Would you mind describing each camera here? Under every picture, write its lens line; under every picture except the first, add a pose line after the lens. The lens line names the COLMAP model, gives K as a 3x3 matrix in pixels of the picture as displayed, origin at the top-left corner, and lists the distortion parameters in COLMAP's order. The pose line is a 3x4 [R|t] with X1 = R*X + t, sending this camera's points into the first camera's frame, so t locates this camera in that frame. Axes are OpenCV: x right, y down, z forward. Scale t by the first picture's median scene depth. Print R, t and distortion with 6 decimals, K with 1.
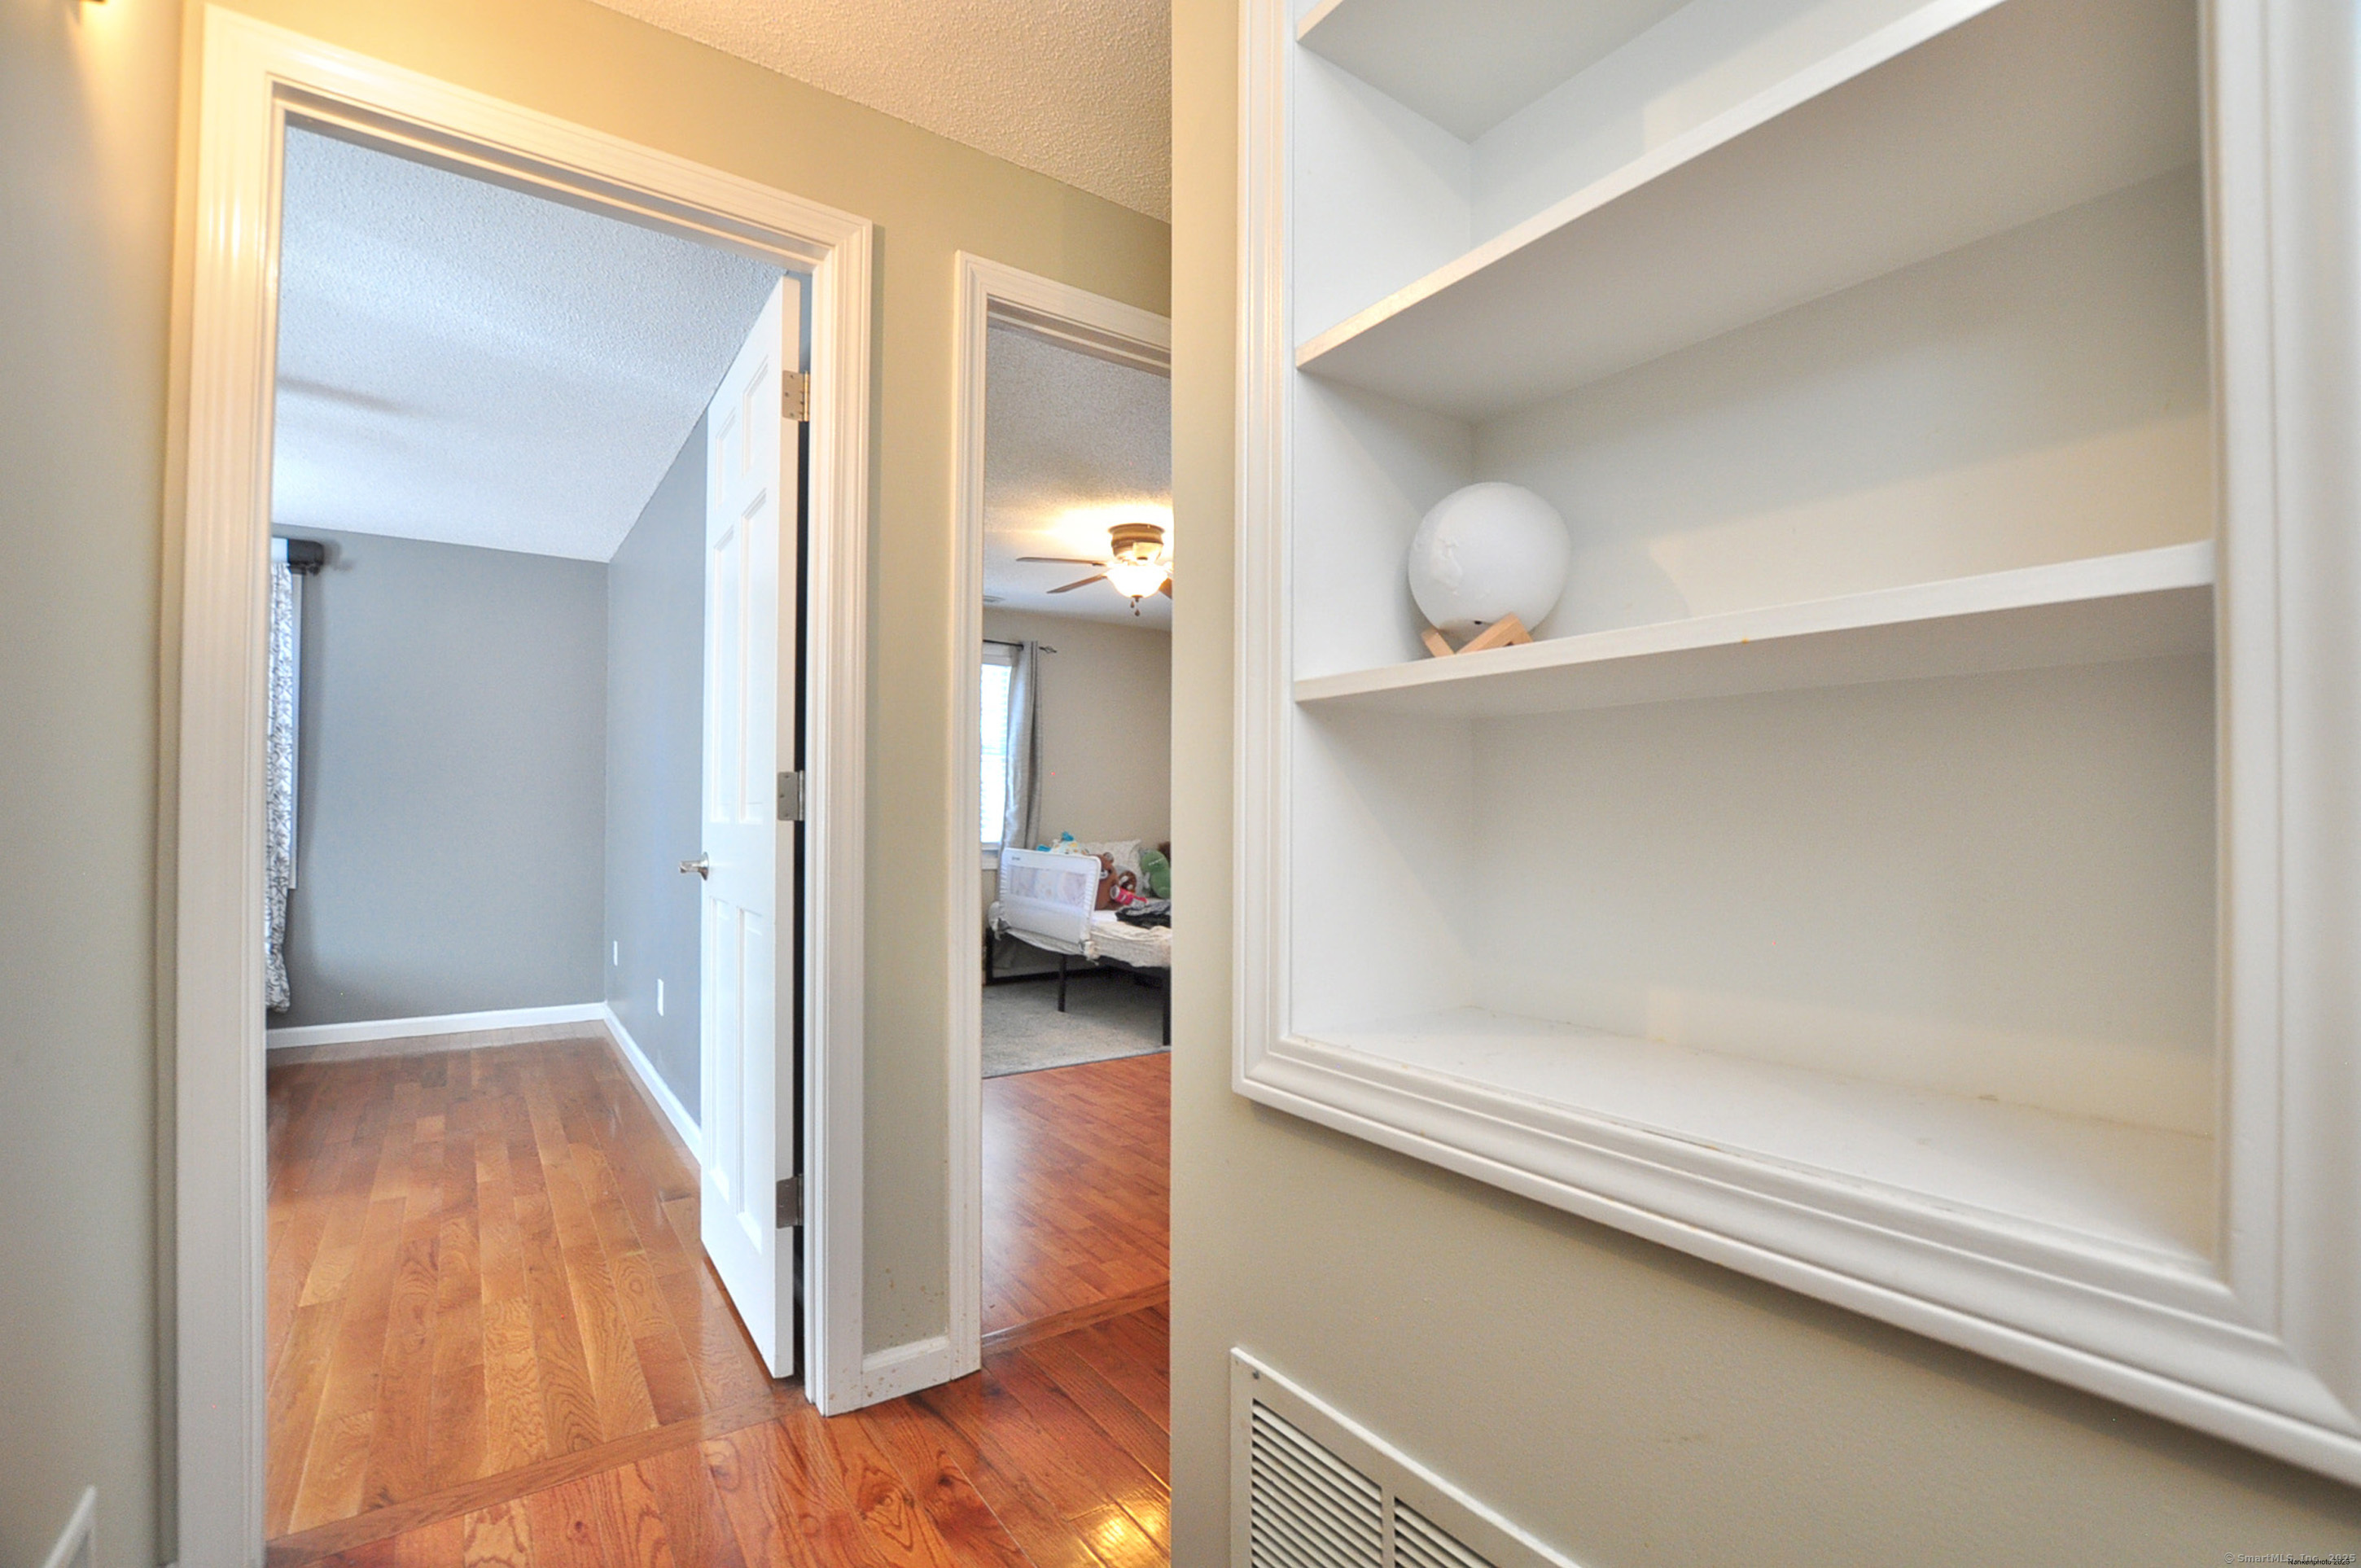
lens RADIAL K [[1029.7, 0, 1175.7], [0, 1029.7, 795.8], [0, 0, 1]] dist [-0.009654, 0.000450]
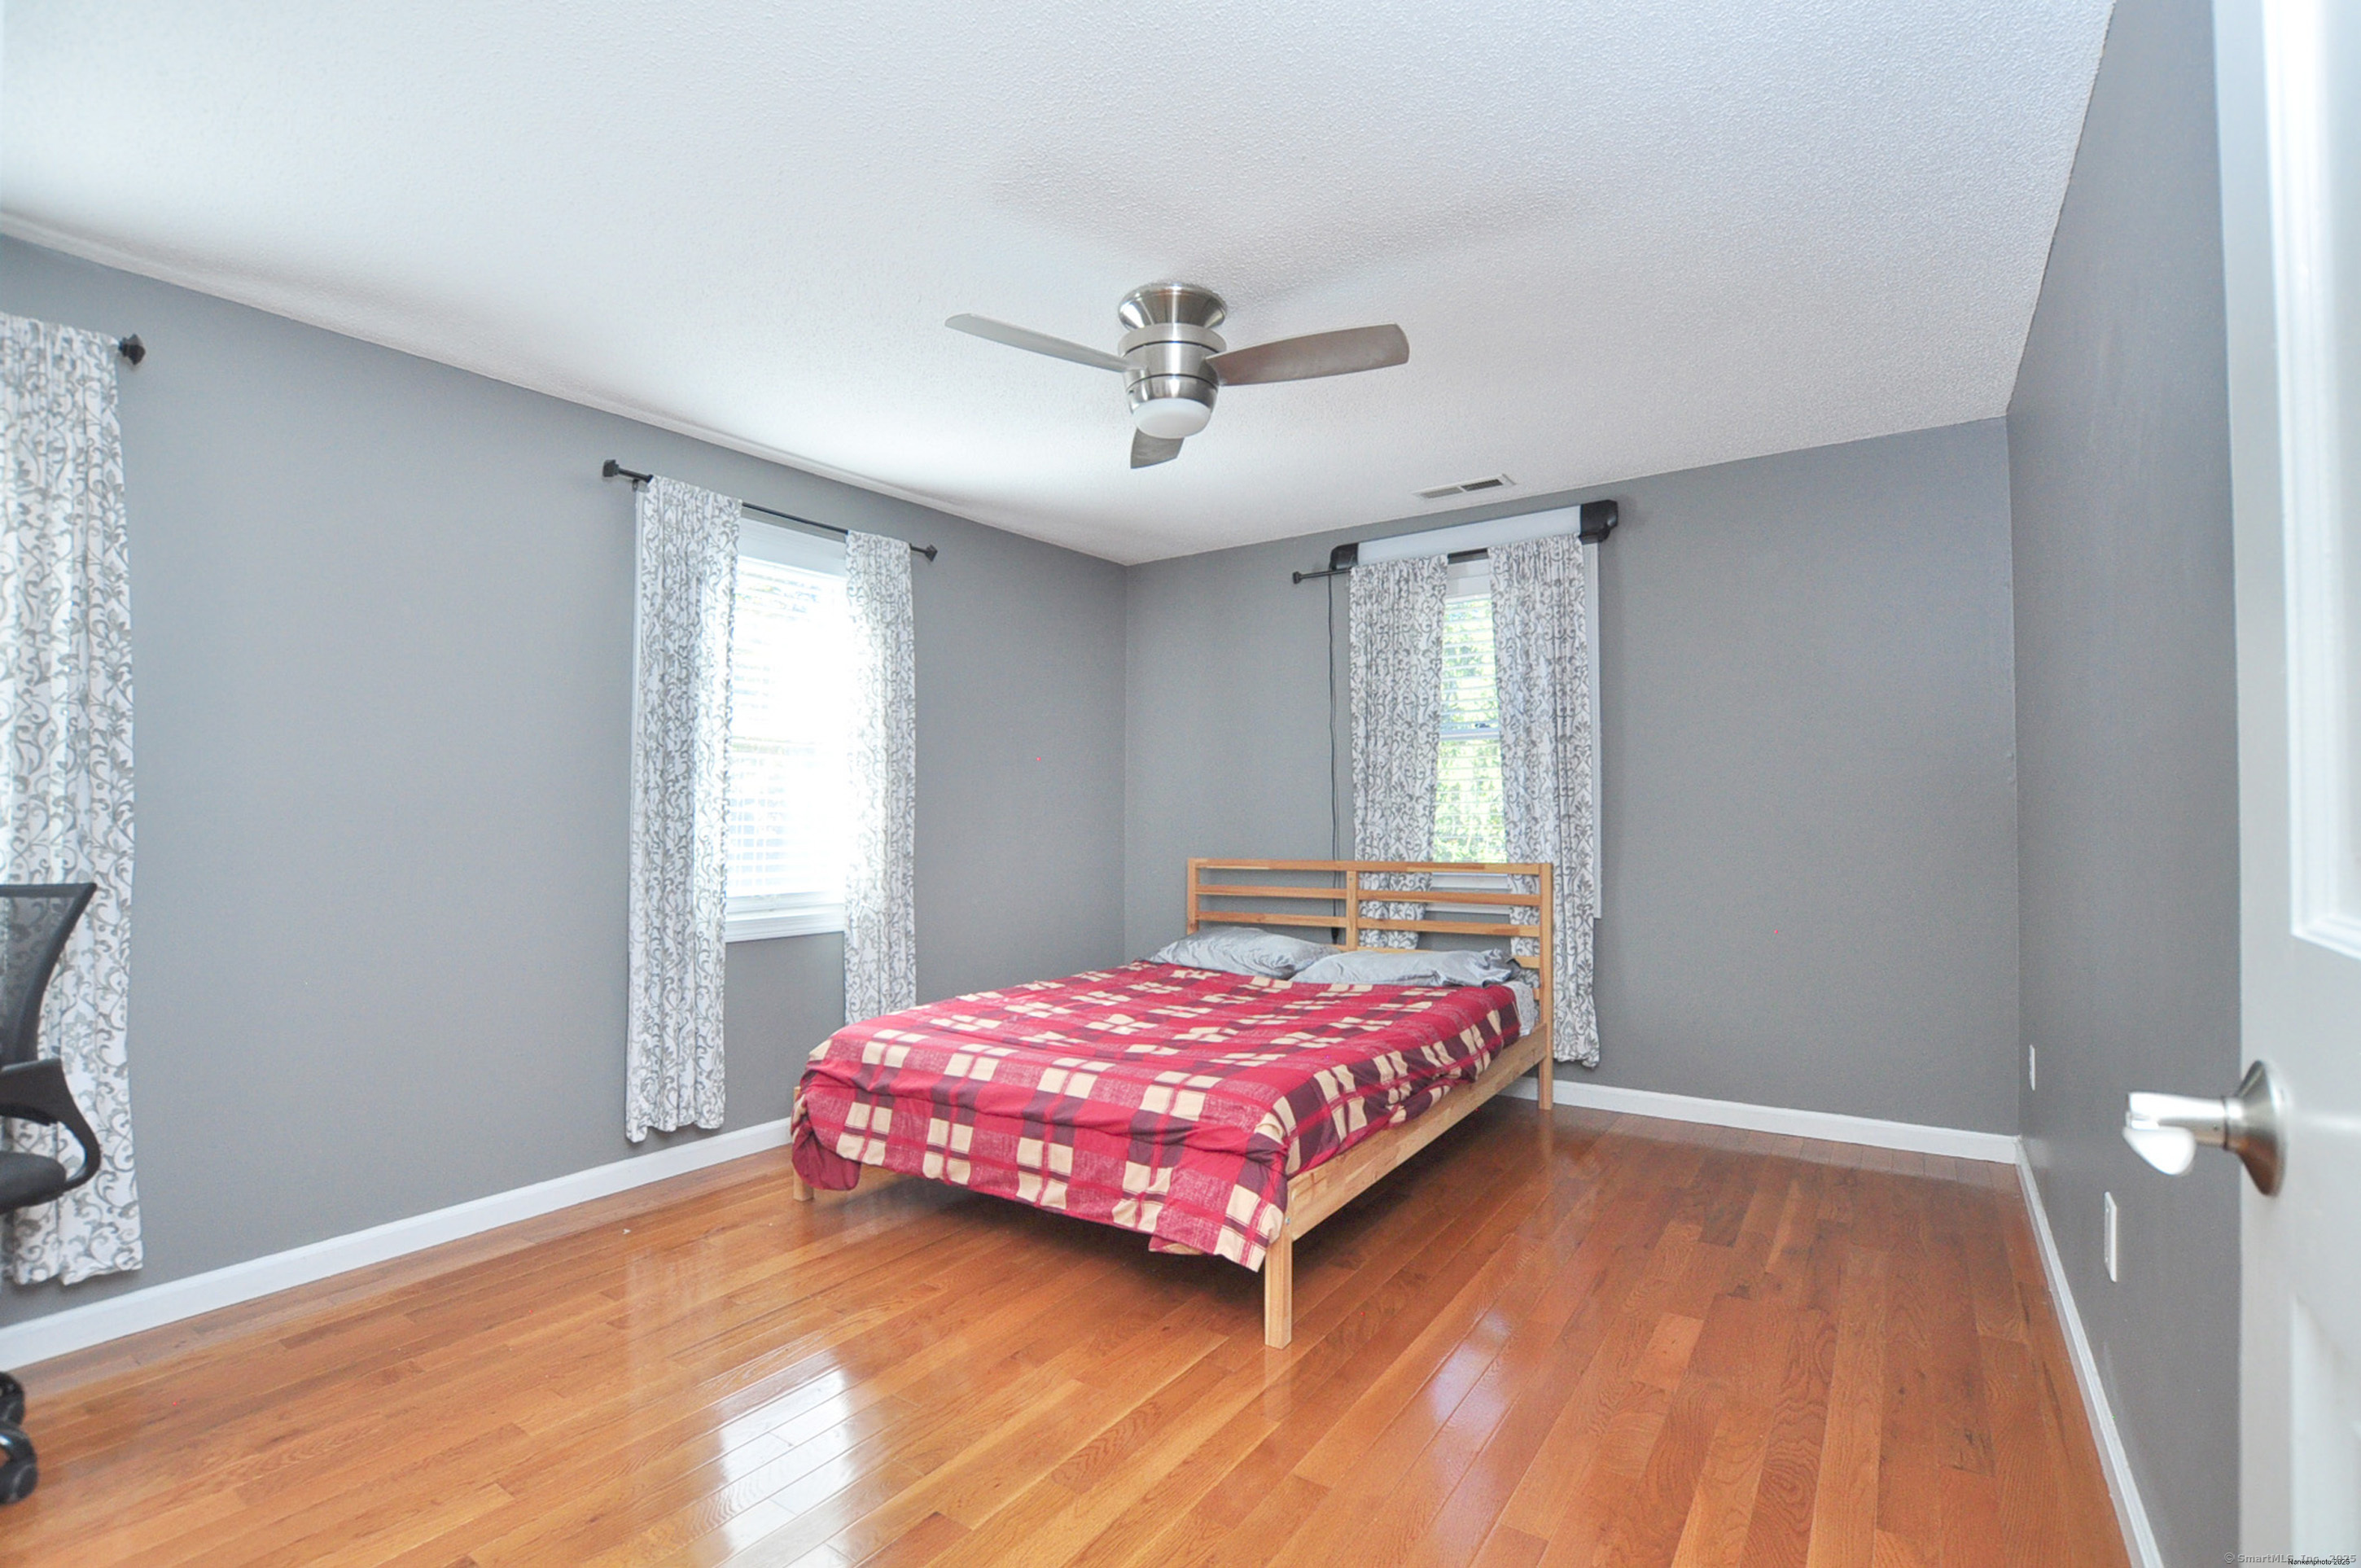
lens RADIAL K [[1075.6, 0, 1185.8], [0, 1075.6, 798.6], [0, 0, 1]] dist [-0.021525, 0.000405]
pose [[0.365958, -0.029449, -0.930165, -0.445530], [0.023190, 0.999477, -0.022520, 0.012202], [0.930342, -0.013329, 0.366450, 0.954537]]
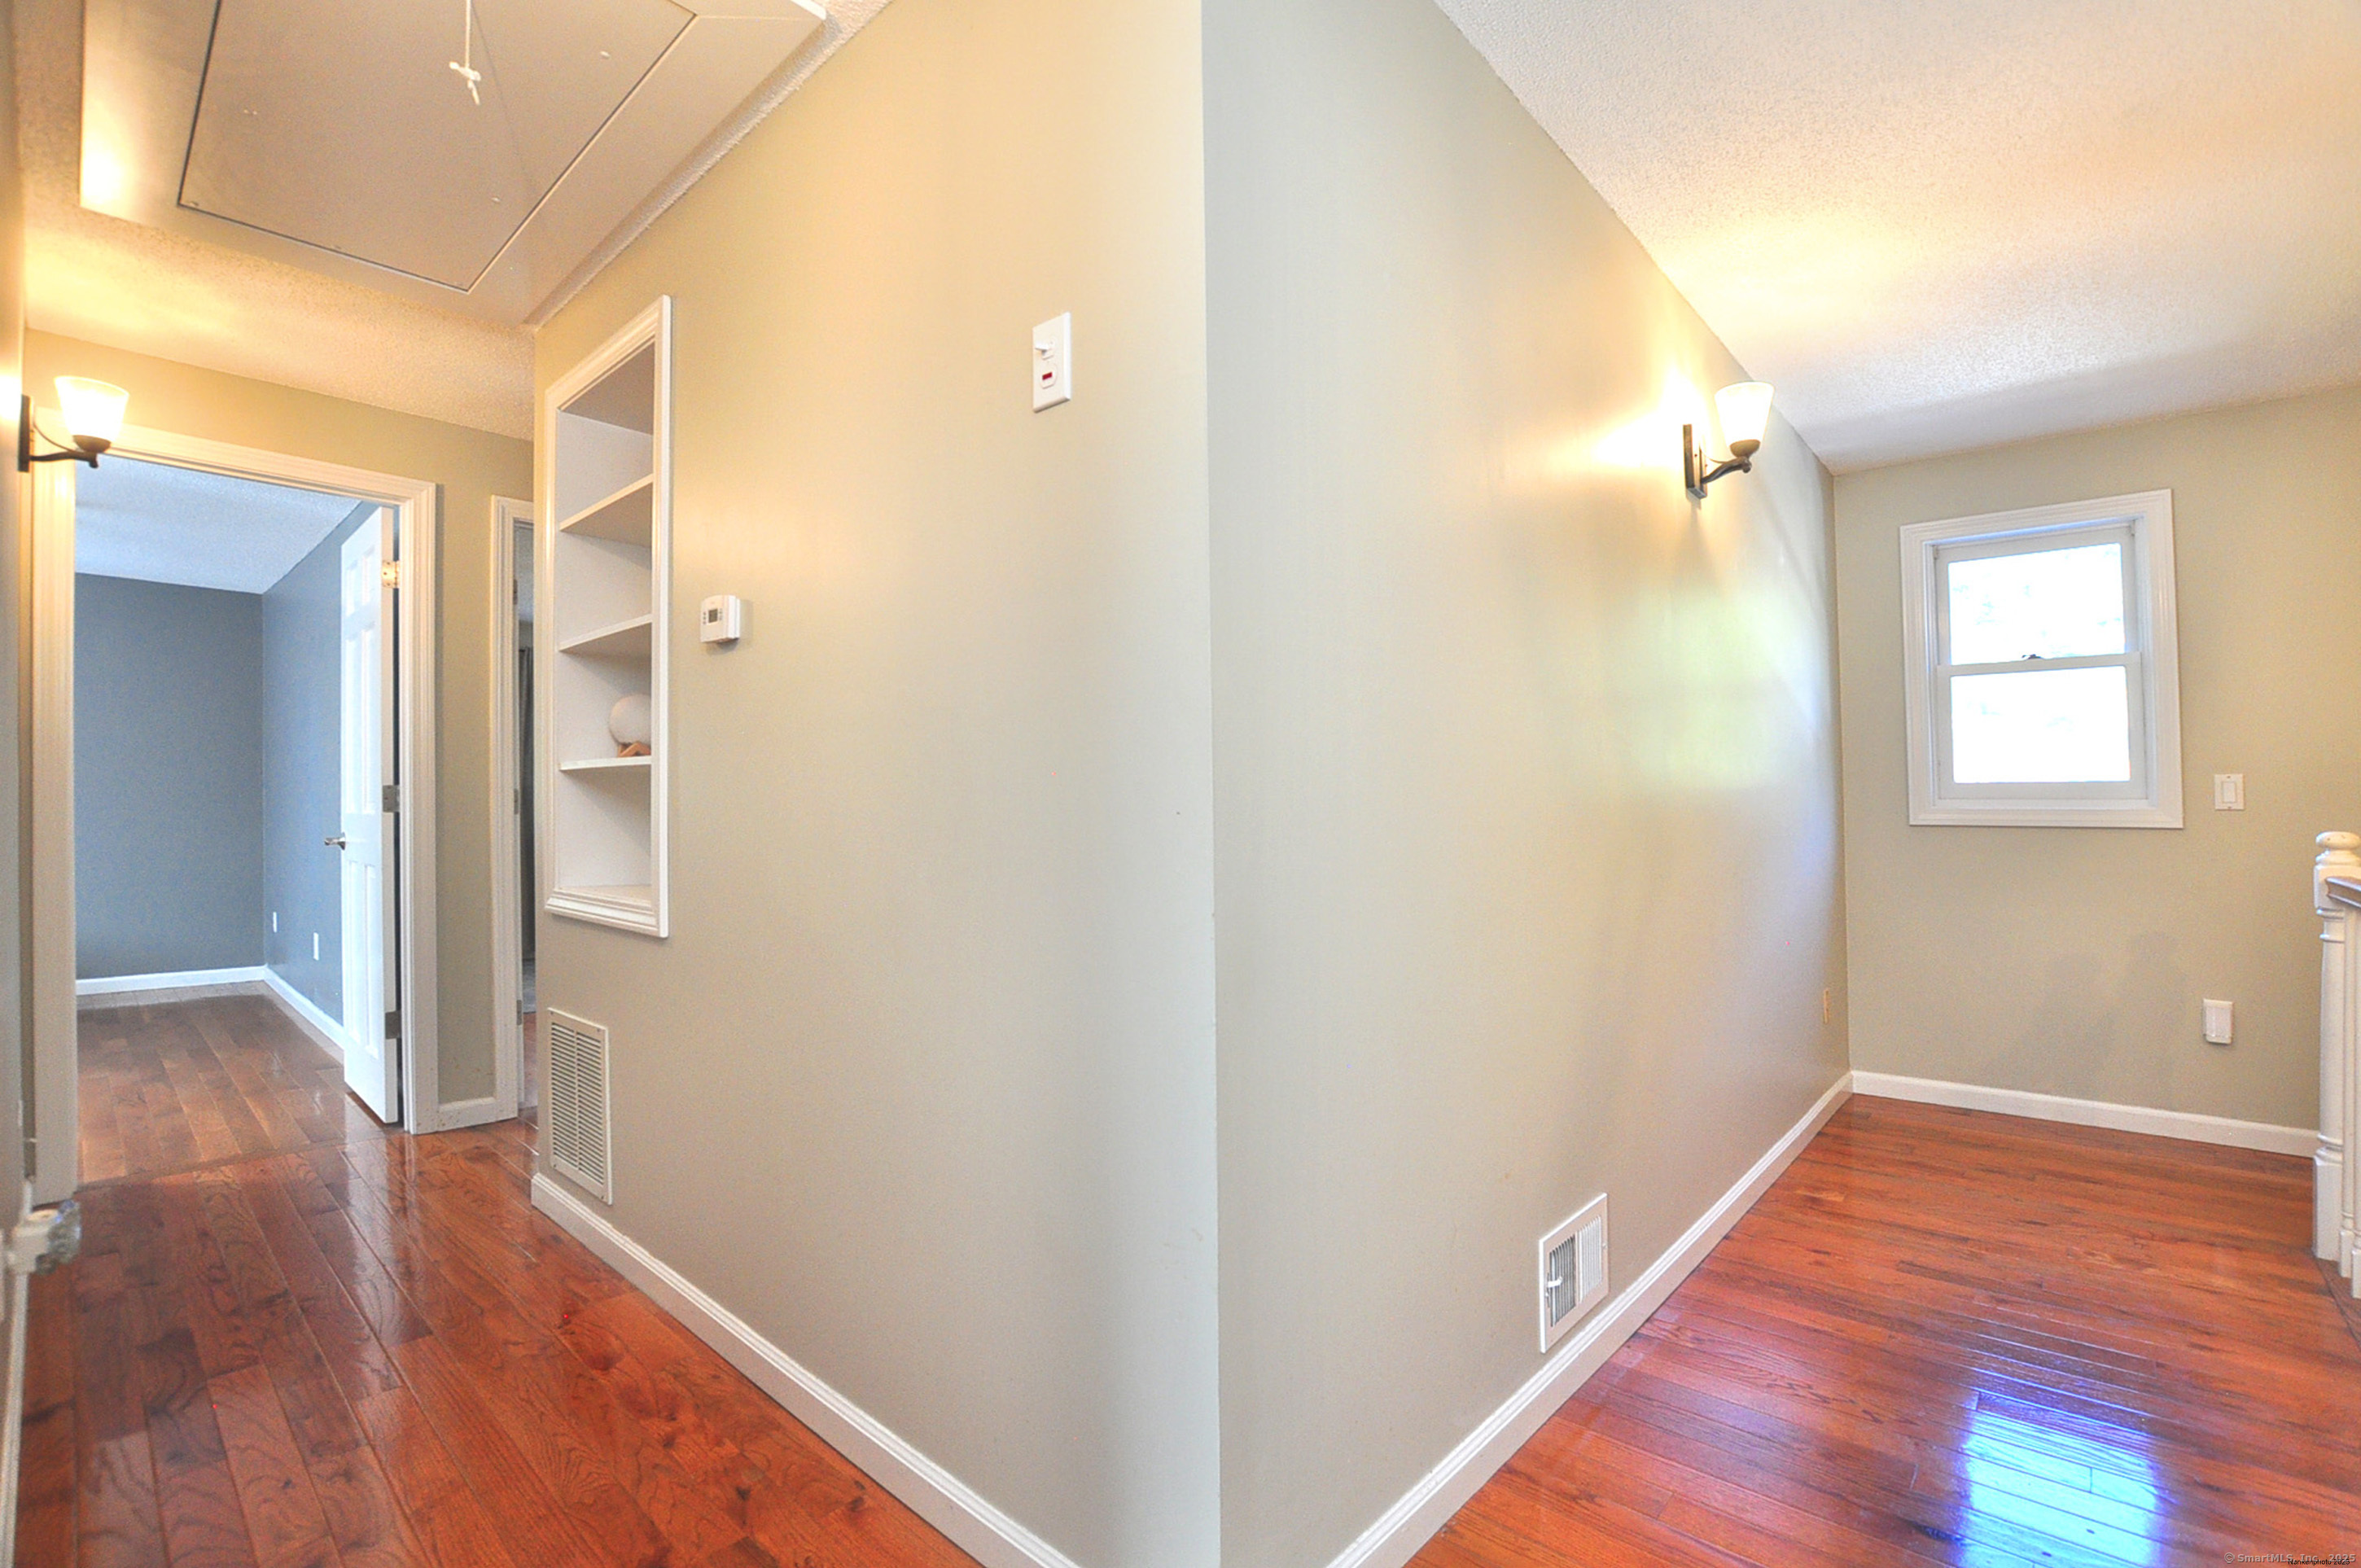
lens RADIAL K [[1029.7, 0, 1175.7], [0, 1029.7, 795.8], [0, 0, 1]] dist [-0.009654, 0.000450]
pose [[0.974287, -0.004212, 0.225269, 0.551421], [0.000336, 0.999851, 0.017242, -0.034467], [-0.225308, -0.016723, 0.974144, -1.036593]]
